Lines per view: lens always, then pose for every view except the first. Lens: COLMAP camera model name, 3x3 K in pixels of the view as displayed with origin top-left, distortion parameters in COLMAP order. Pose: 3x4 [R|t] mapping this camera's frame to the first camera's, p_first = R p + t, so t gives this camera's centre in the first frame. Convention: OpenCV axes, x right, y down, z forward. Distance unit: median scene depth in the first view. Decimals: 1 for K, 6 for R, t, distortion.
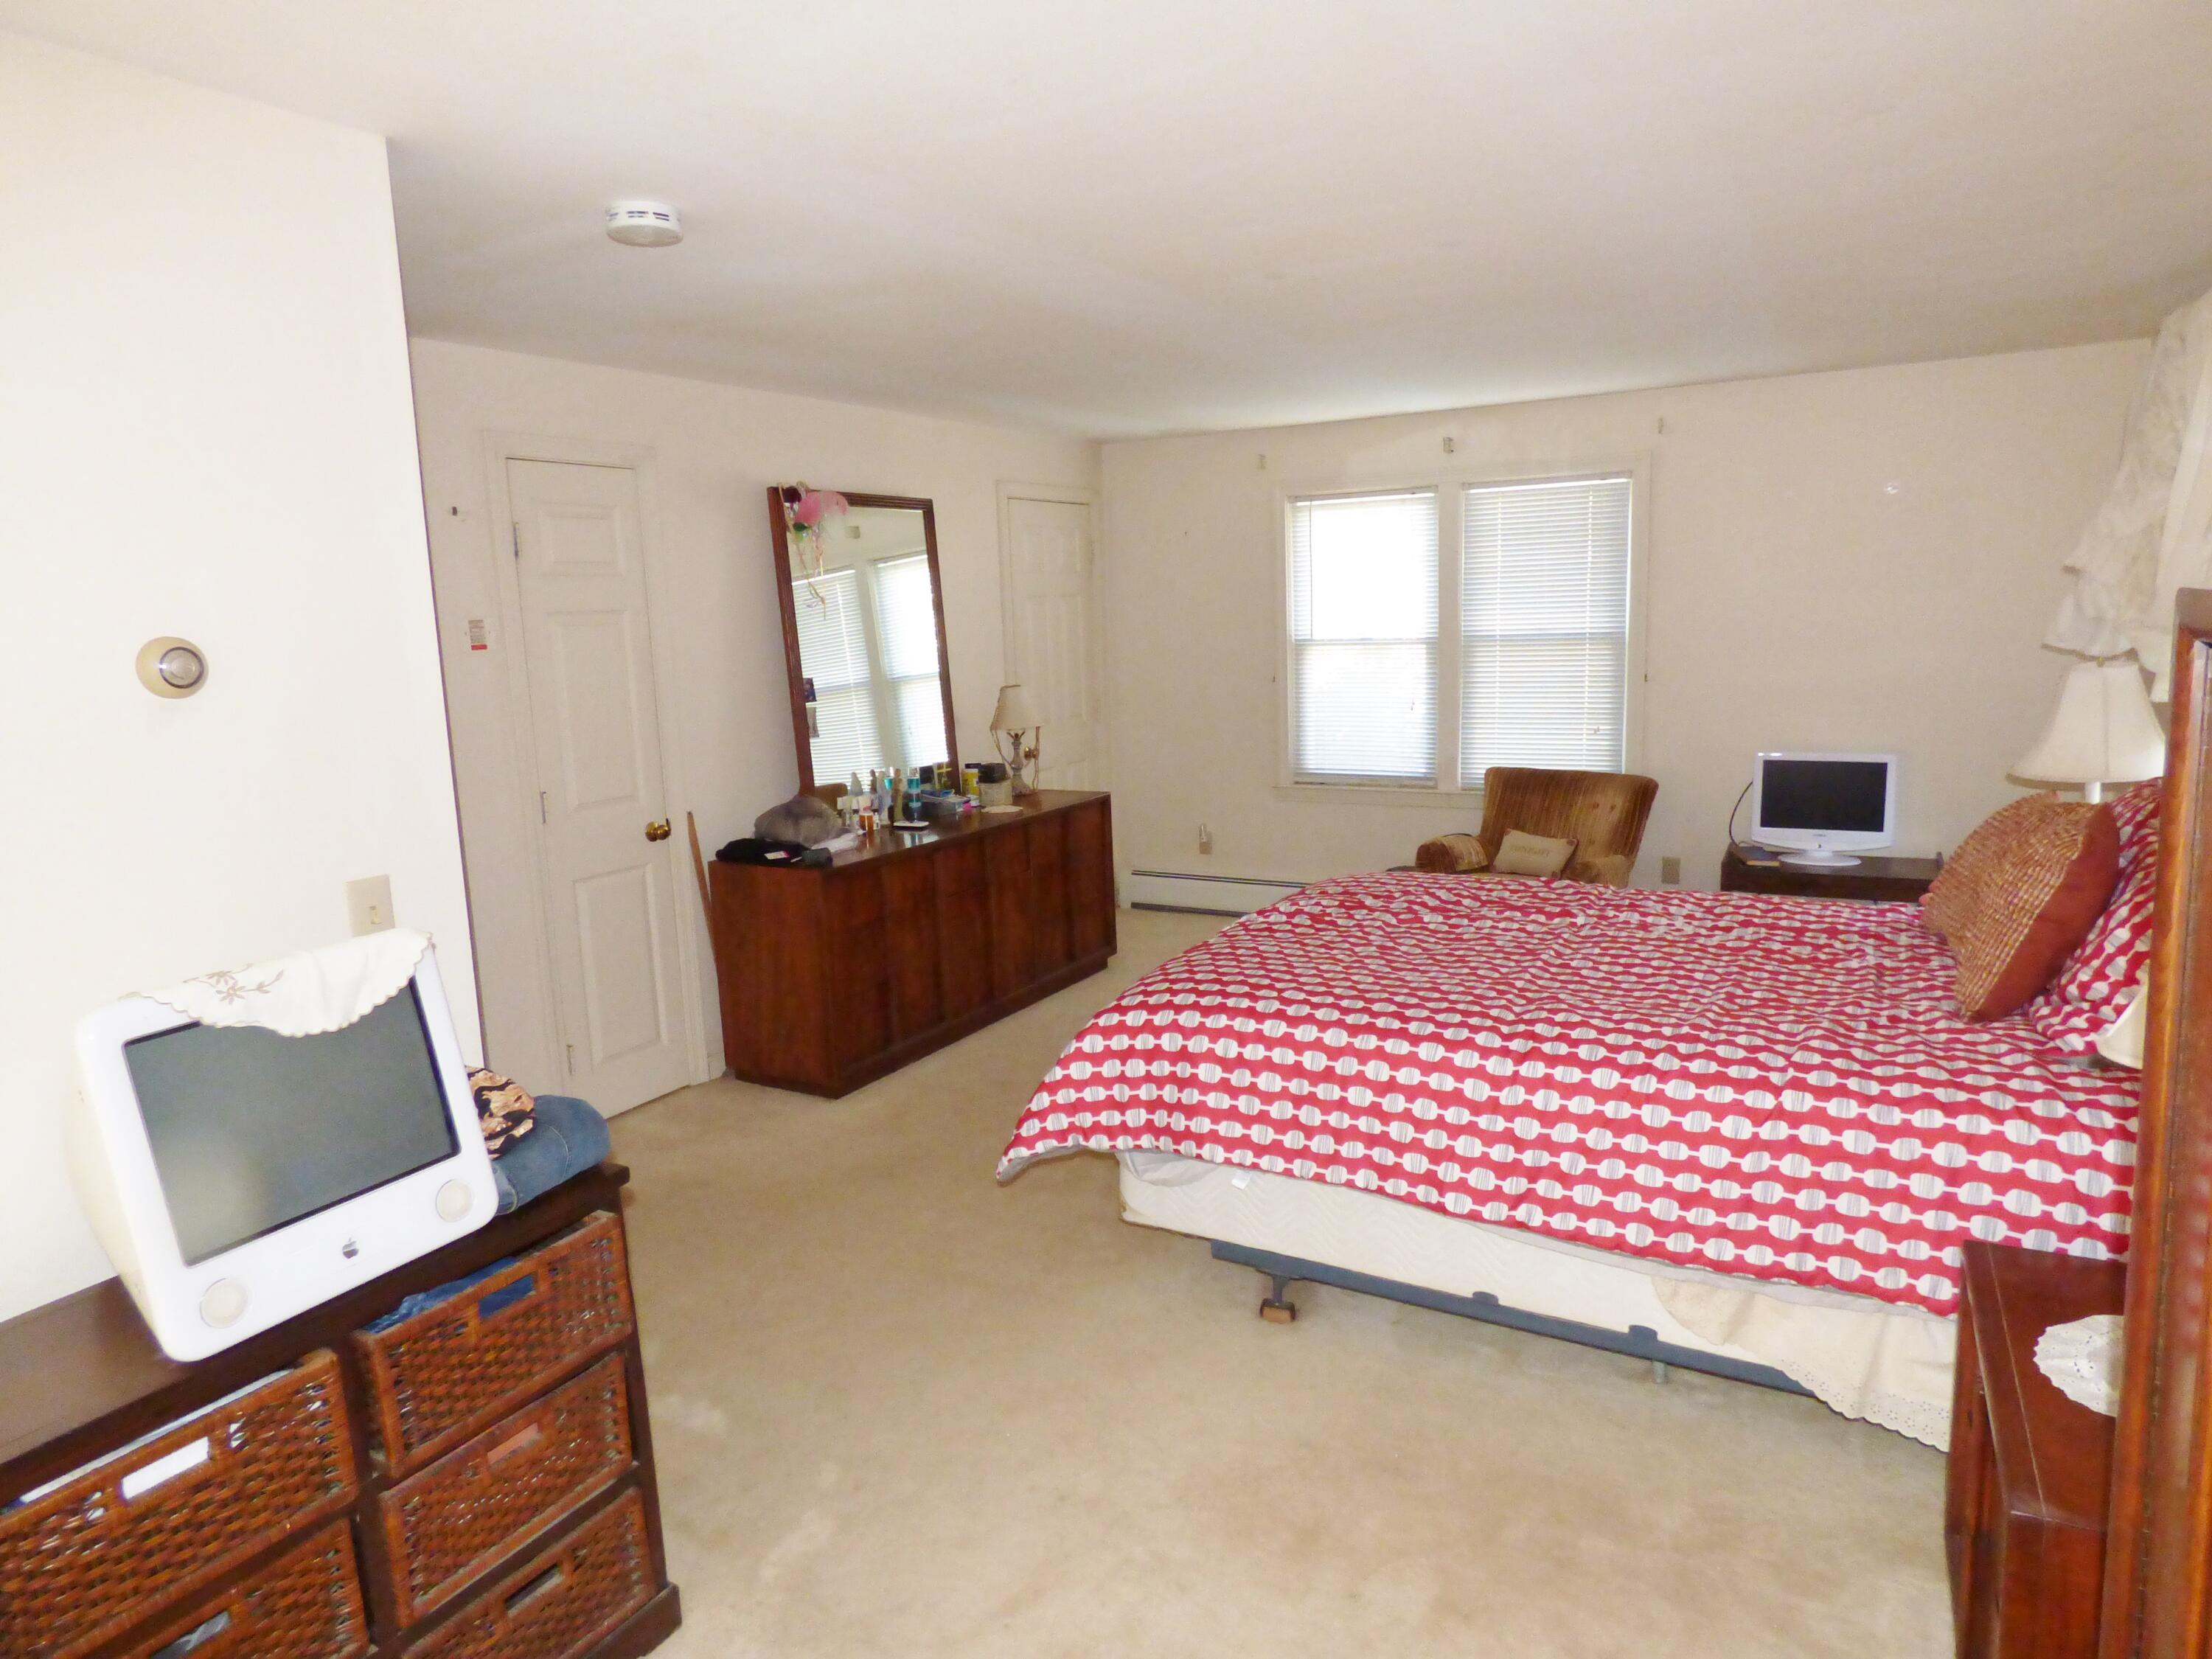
lens RADIAL K [[1331.3, 0, 1106.0], [0, 1331.3, 829.5], [0, 0, 1]] dist [-0.030402, 0.000011]
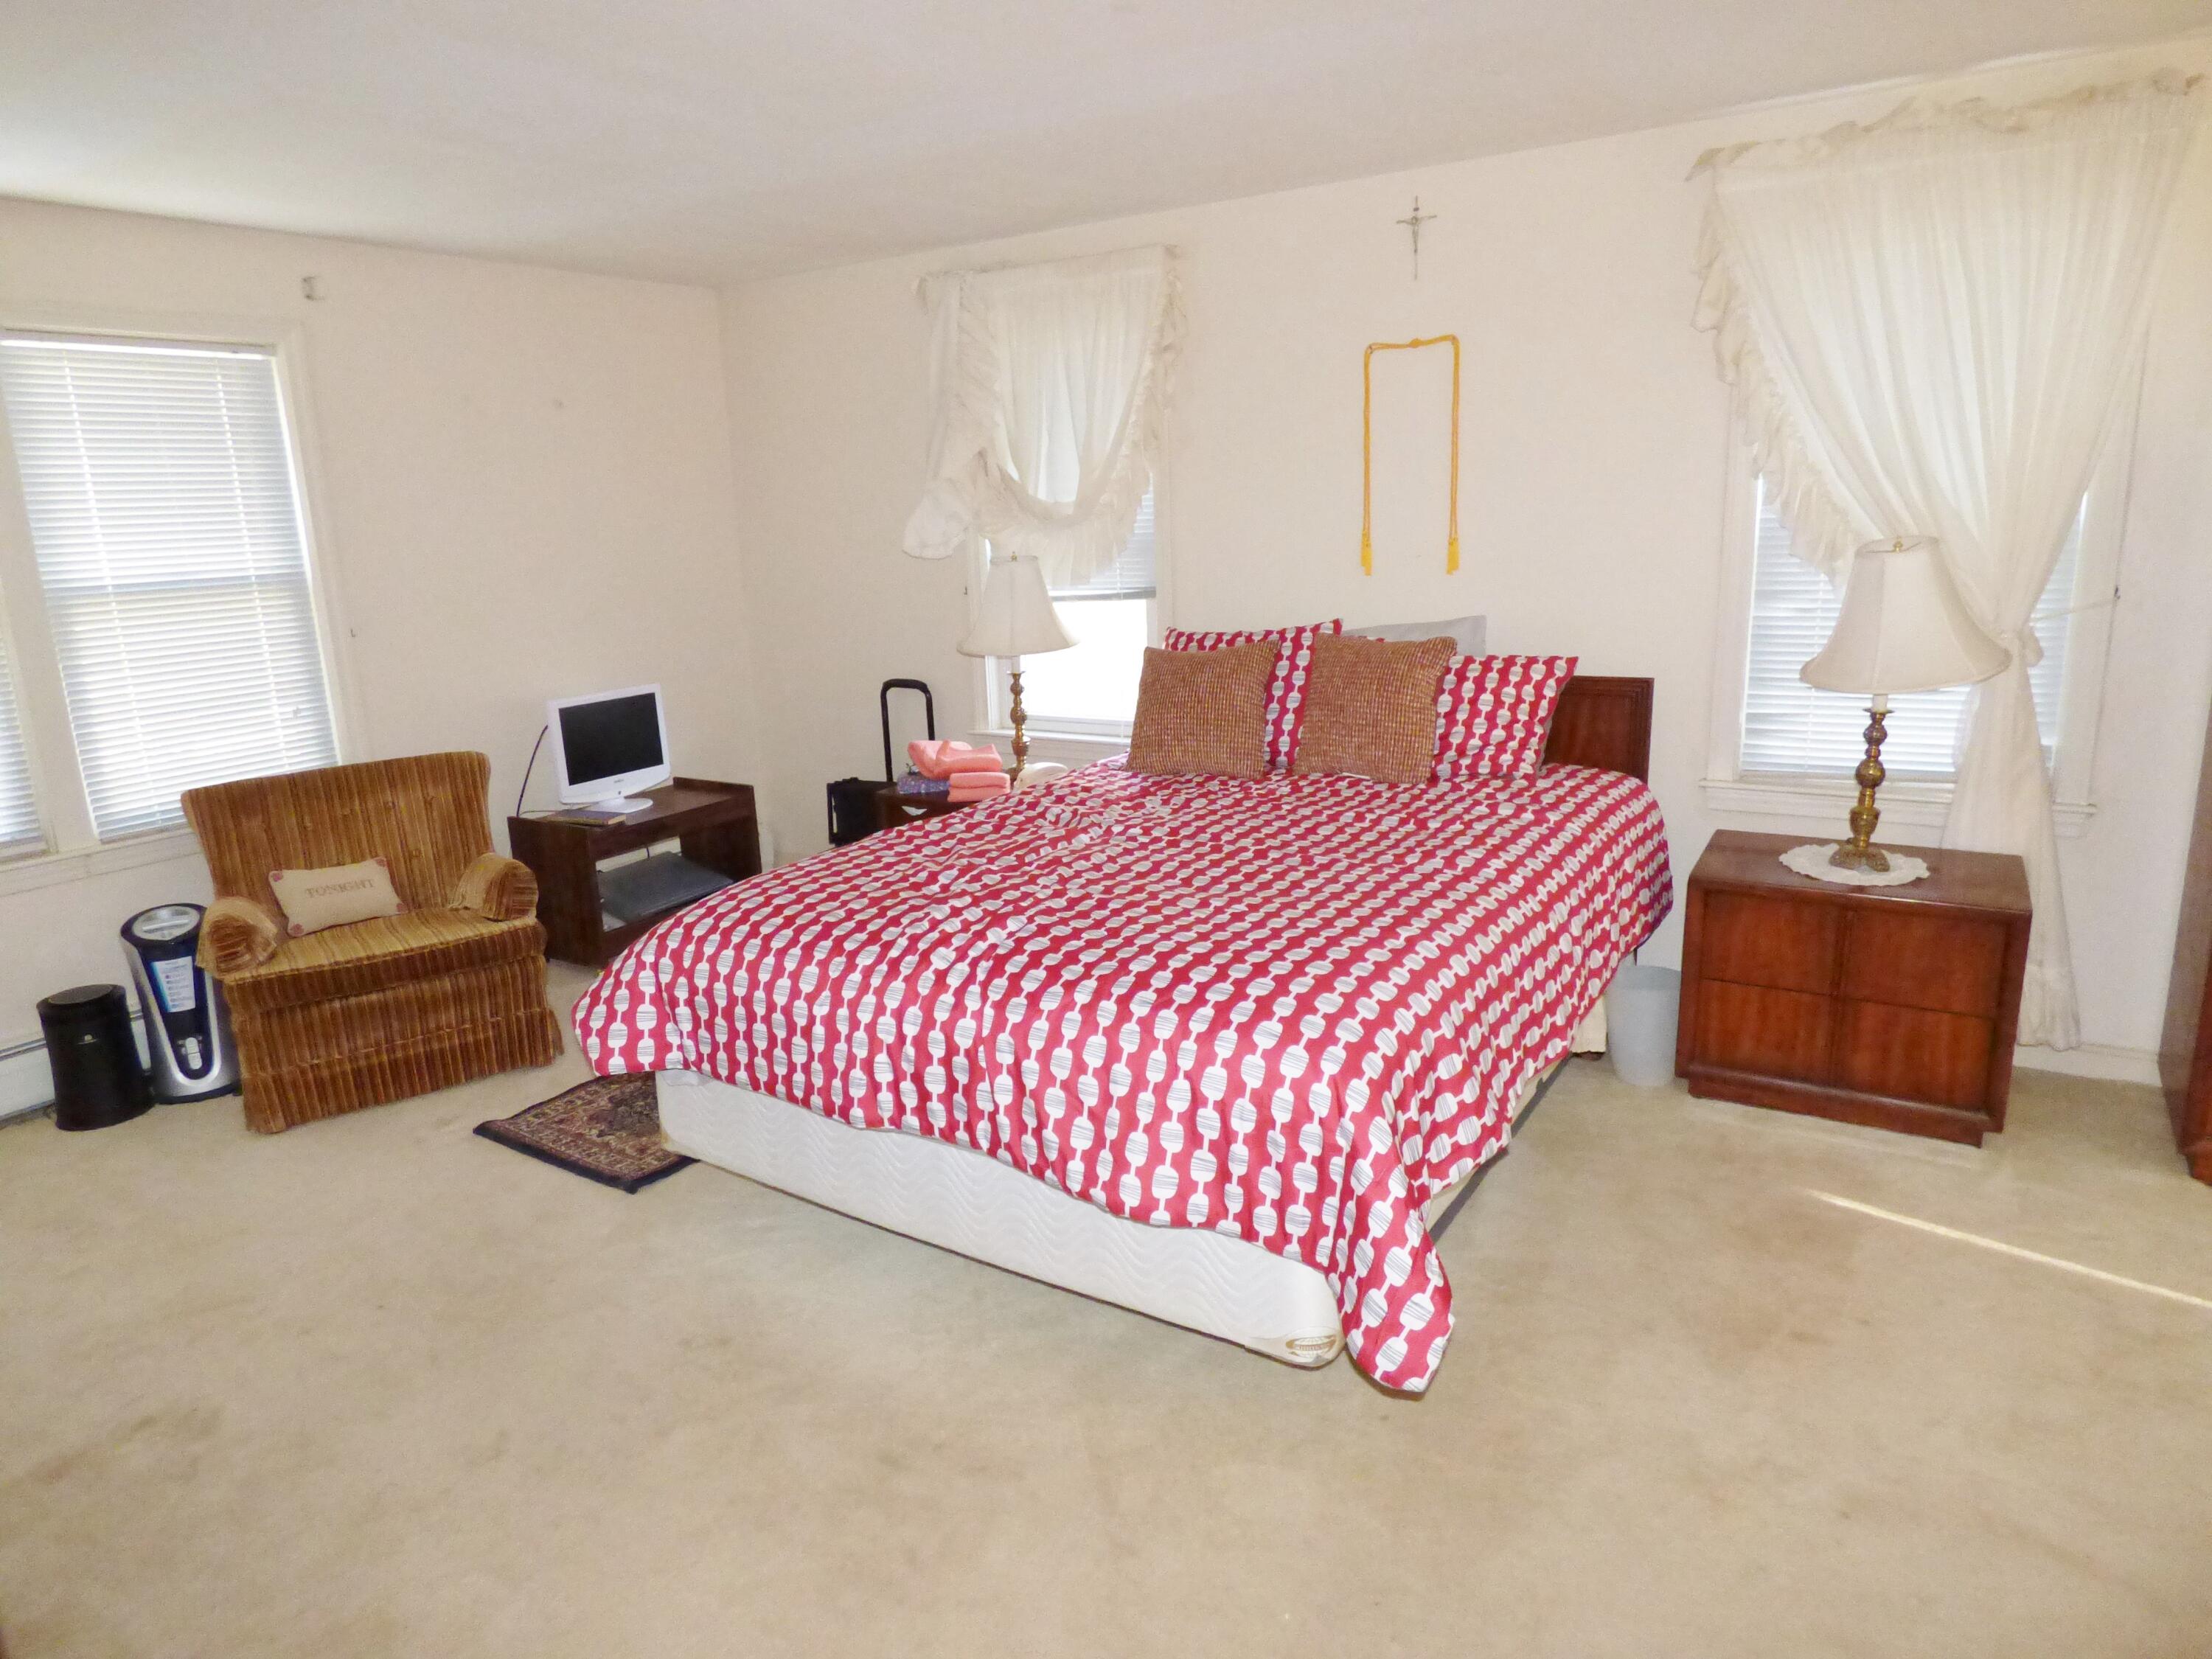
lens RADIAL K [[1349.3, 0, 1106.0], [0, 1349.3, 829.5], [0, 0, 1]] dist [-0.027860, -0.001833]
pose [[0.043282, -0.197666, 0.979314, -0.334756], [0.198555, 0.962380, 0.185472, -0.063638], [-0.979134, 0.186420, 0.080901, 0.553163]]
